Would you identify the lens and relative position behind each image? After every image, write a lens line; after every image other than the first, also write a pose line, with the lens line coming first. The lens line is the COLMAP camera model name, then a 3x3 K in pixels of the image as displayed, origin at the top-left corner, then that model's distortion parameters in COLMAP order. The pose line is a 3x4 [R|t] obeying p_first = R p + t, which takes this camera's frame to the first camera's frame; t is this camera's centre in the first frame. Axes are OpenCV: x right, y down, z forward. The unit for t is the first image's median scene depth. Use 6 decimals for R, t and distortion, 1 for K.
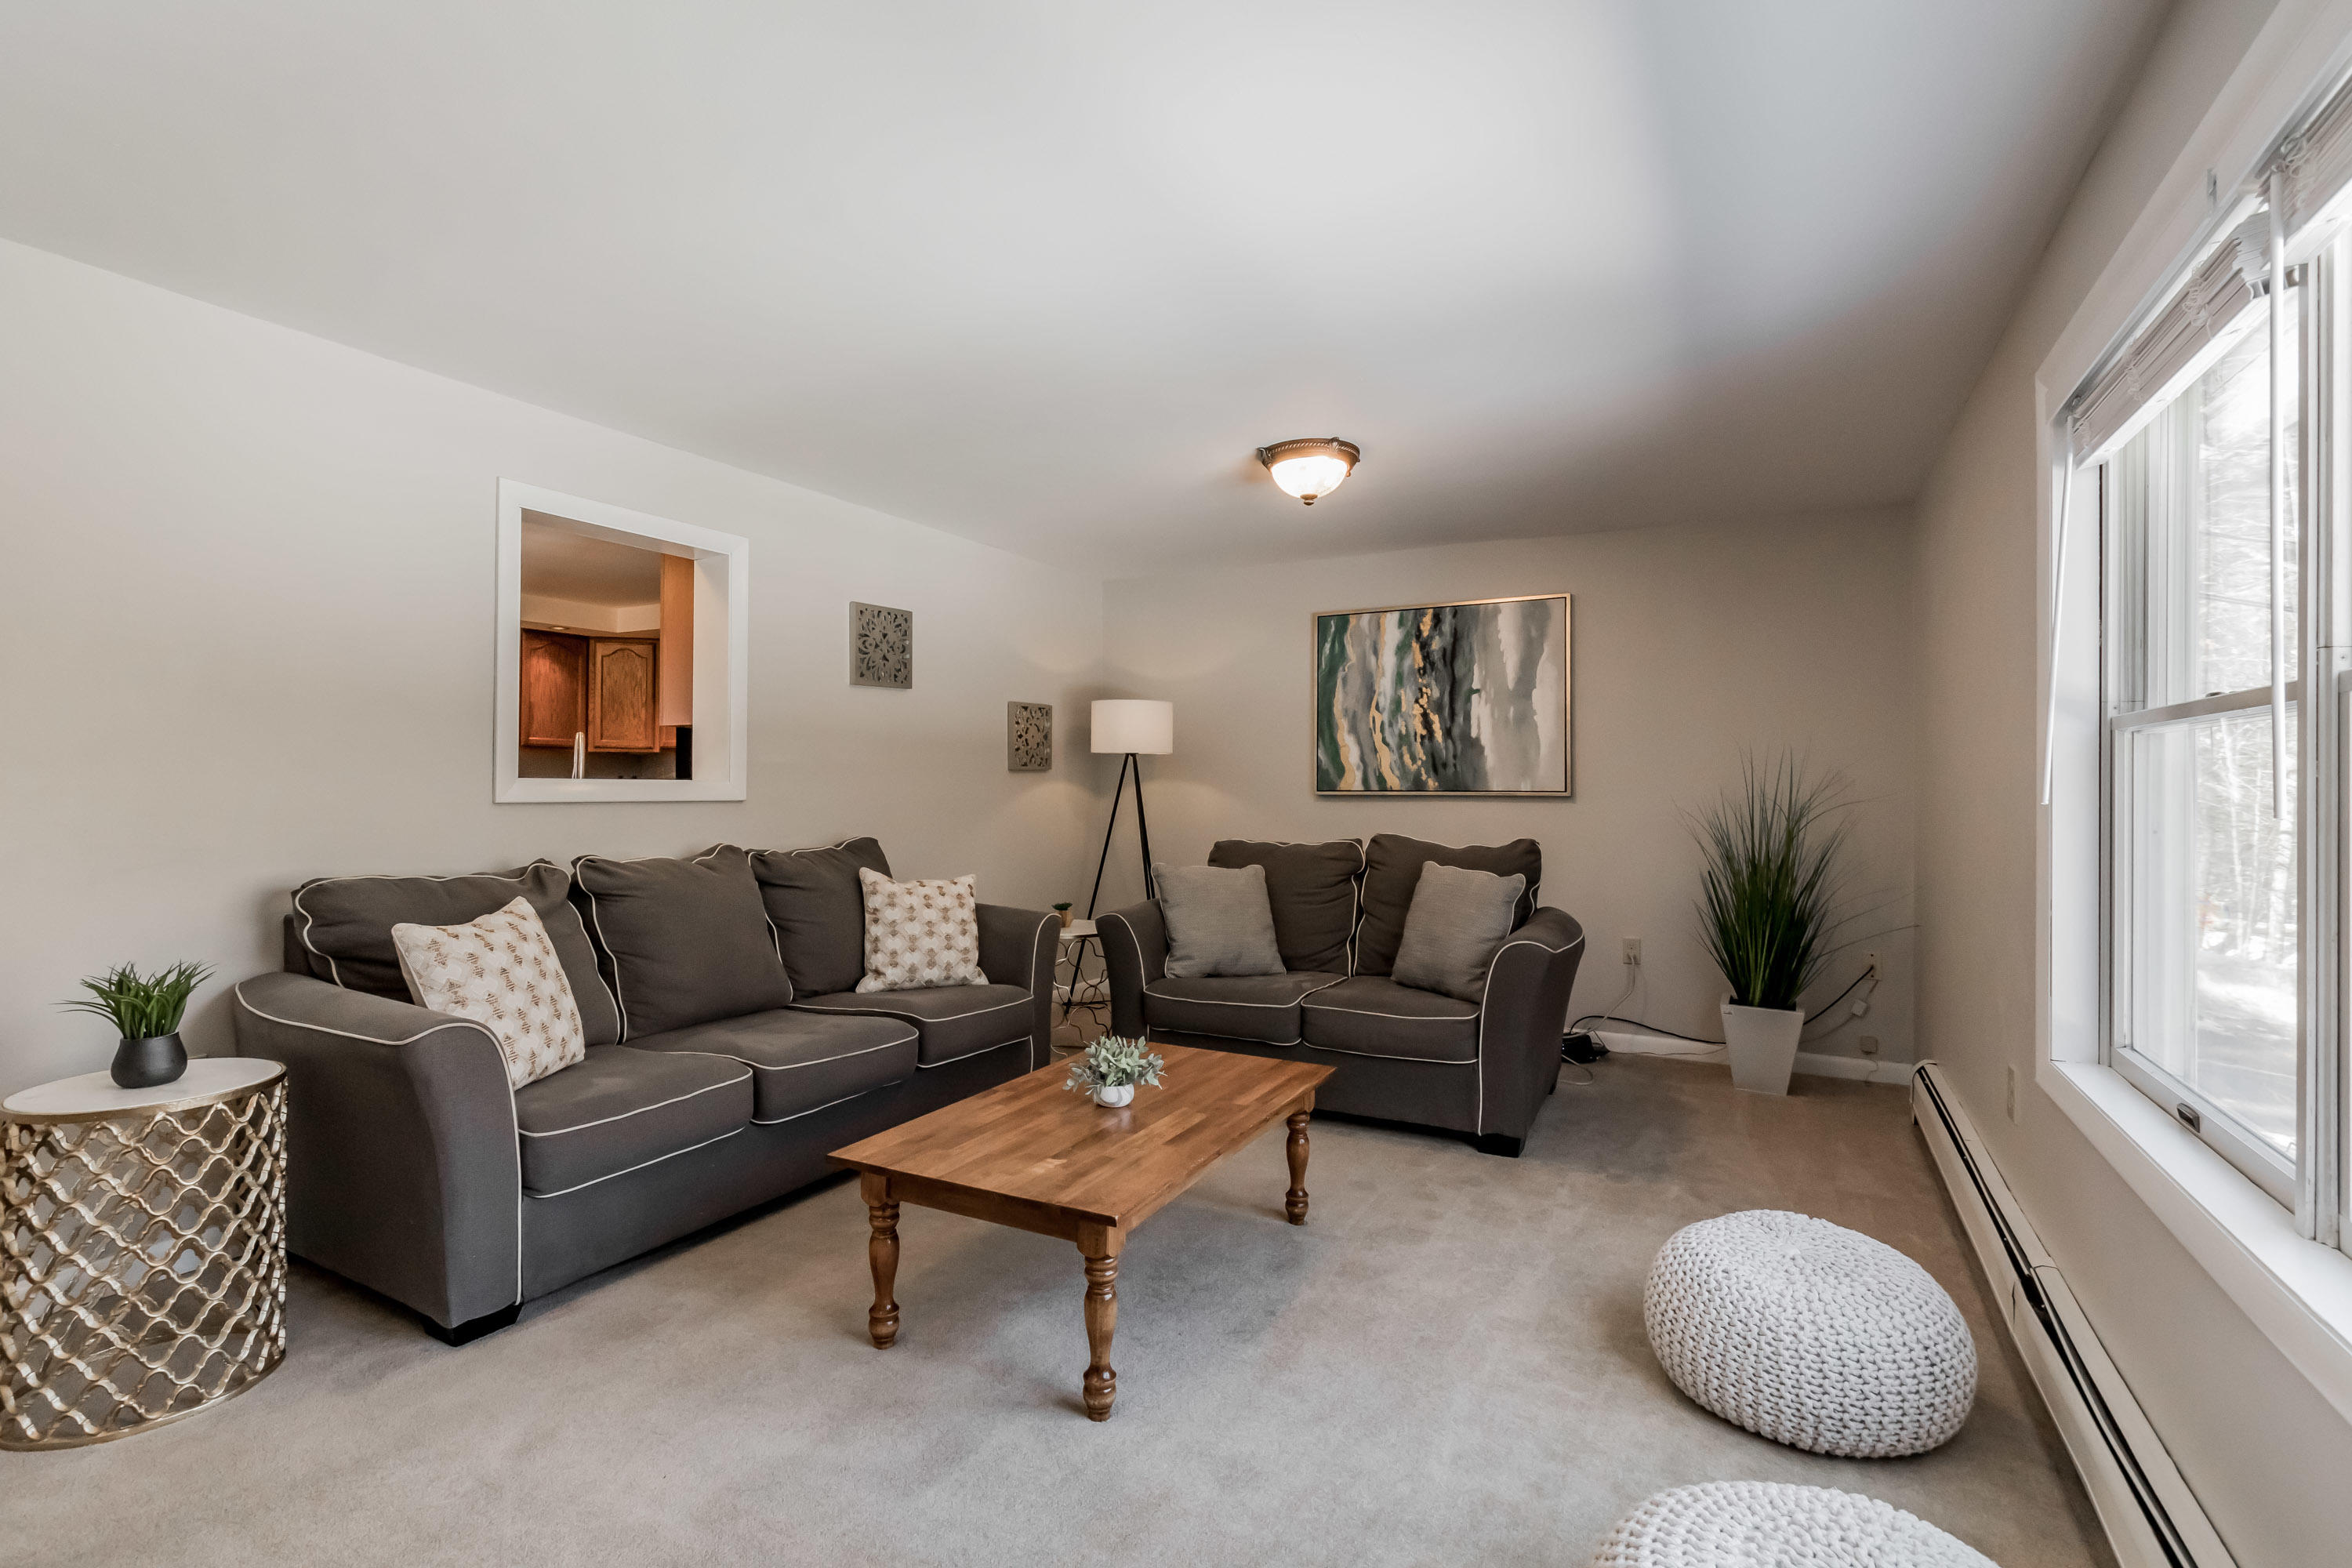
lens RADIAL K [[1112.5, 0, 1166.3], [0, 1112.5, 784.1], [0, 0, 1]] dist [-0.002347, -0.000245]
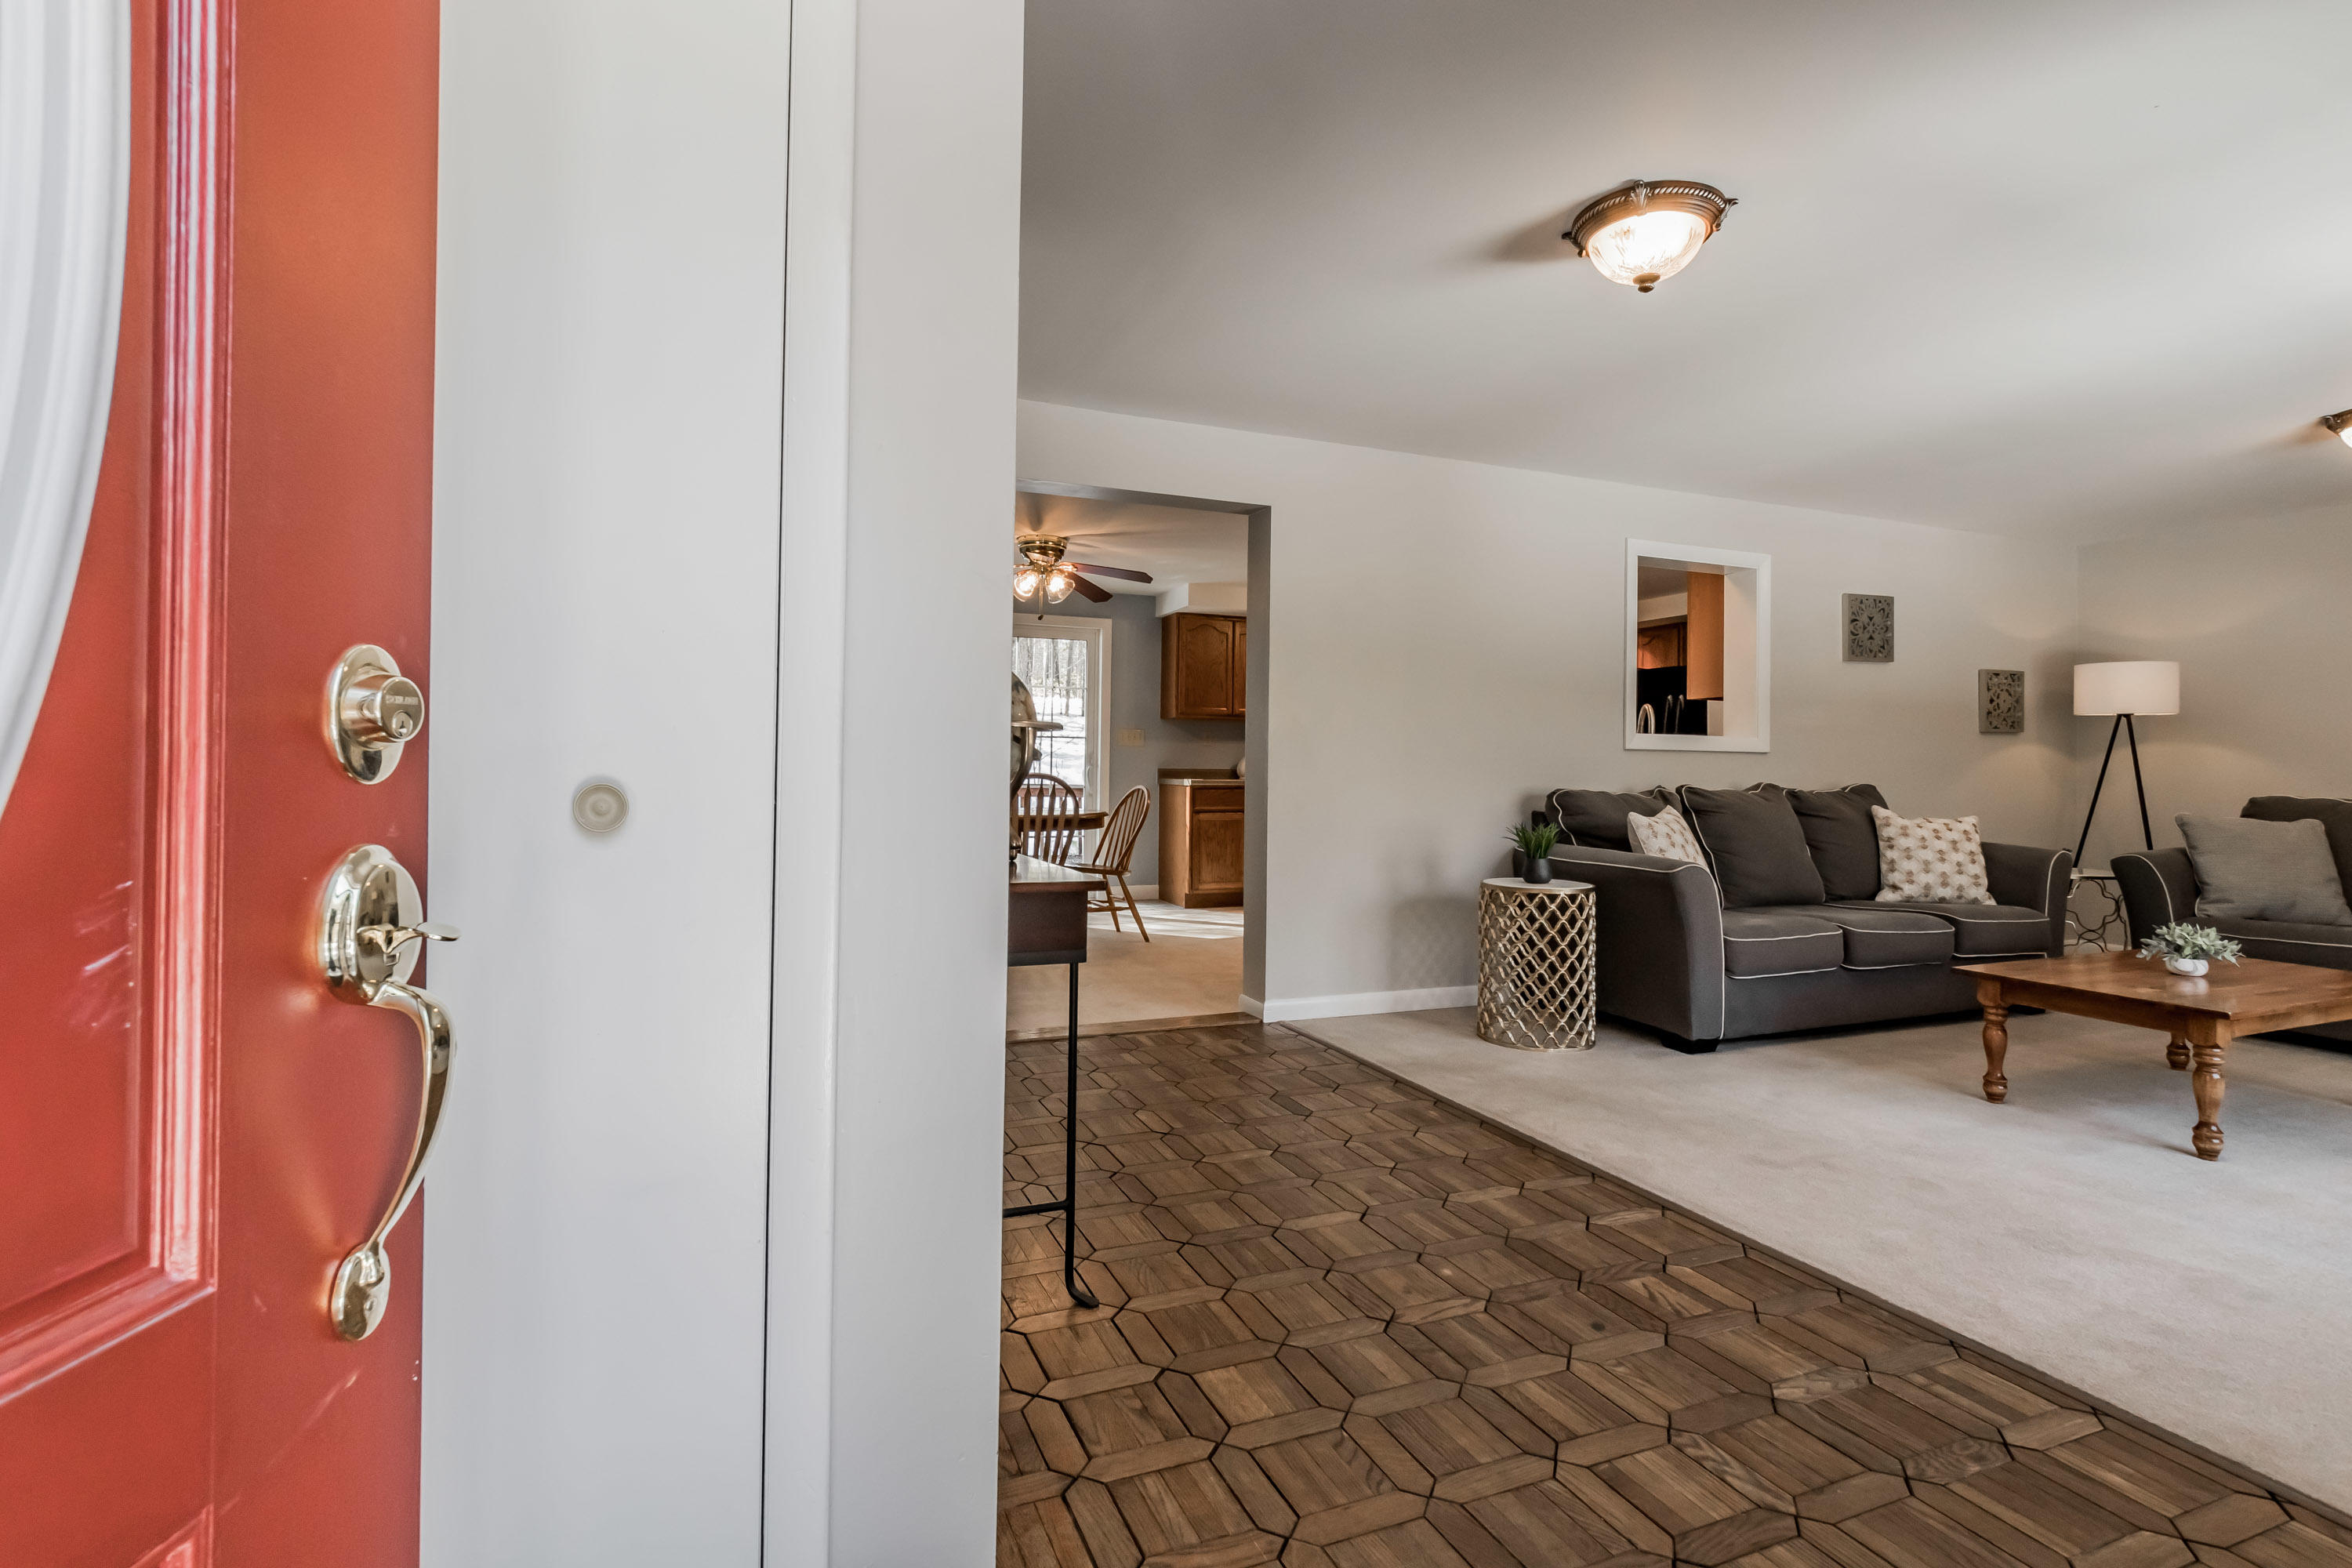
lens RADIAL K [[1112.5, 0, 1172.4], [0, 1112.5, 753.7], [0, 0, 1]] dist [-0.002347, -0.000245]
pose [[0.775146, -0.003213, -0.631775, -0.095883], [-0.006163, 0.999901, -0.012647, 0.038163], [0.631753, 0.013697, 0.775049, -0.483696]]
